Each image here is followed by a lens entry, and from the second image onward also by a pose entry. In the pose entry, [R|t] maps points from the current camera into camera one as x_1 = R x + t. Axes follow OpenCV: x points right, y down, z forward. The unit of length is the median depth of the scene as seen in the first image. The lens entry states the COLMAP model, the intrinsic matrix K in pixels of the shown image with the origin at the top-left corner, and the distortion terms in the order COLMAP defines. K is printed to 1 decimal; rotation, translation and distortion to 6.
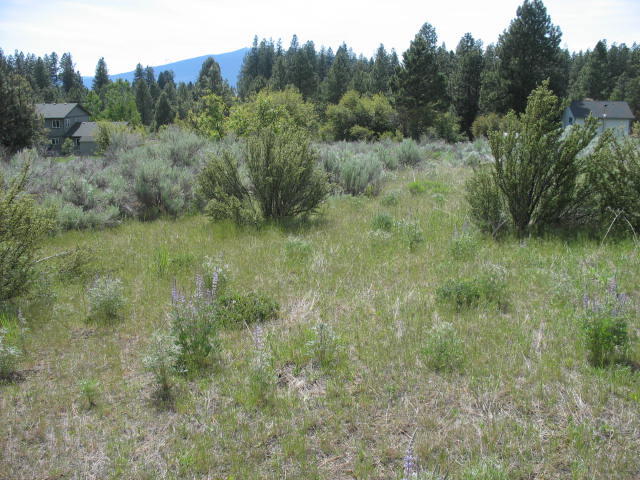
lens RADIAL K [[663.3, 0, 320.0], [0, 663.3, 240.0], [0, 0, 1]] dist [-0.191825, 0.228088]
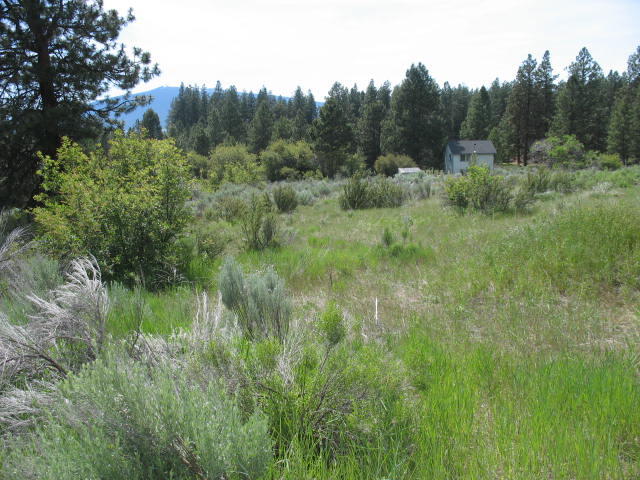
lens RADIAL K [[663.3, 0, 320.0], [0, 663.3, 240.0], [0, 0, 1]] dist [-0.191825, 0.228088]
pose [[0.992172, -0.046405, 0.115934, -0.030794], [0.052326, 0.997449, -0.048559, 0.030787], [-0.113385, 0.054245, 0.992069, -0.253834]]
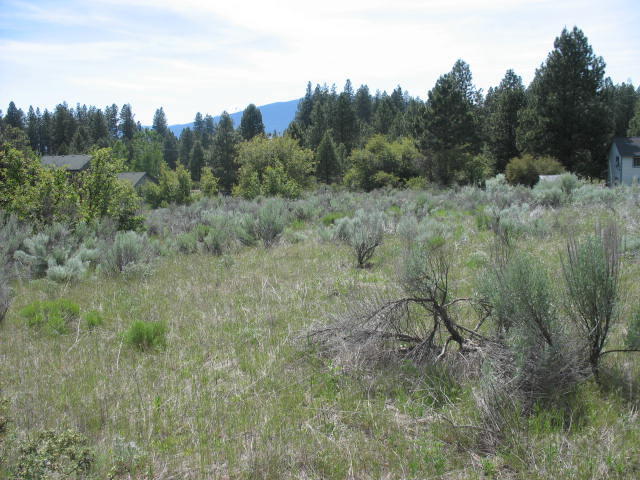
lens RADIAL K [[663.3, 0, 320.0], [0, 663.3, 240.0], [0, 0, 1]] dist [-0.191825, 0.228088]
pose [[0.994450, -0.013000, -0.104407, 0.063349], [0.005985, 0.997720, -0.067220, -0.014800], [0.105043, 0.066222, 0.992260, 0.070878]]
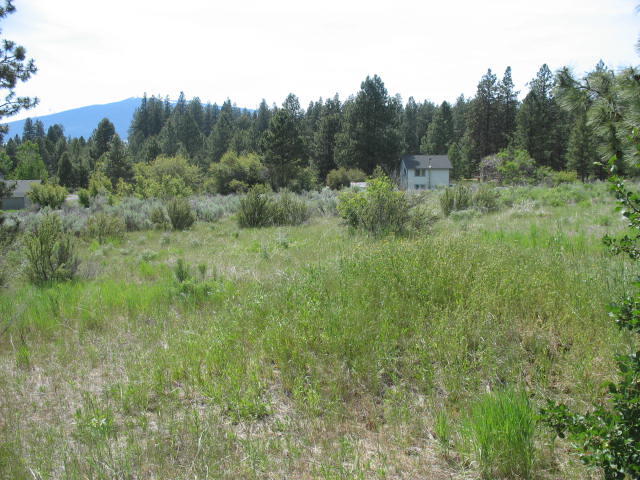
lens RADIAL K [[663.3, 0, 320.0], [0, 663.3, 240.0], [0, 0, 1]] dist [-0.191825, 0.228088]
pose [[0.986149, -0.032430, 0.162663, 0.008730], [0.043883, 0.996766, -0.067316, 0.026853], [-0.159954, 0.073522, 0.984383, -0.219545]]
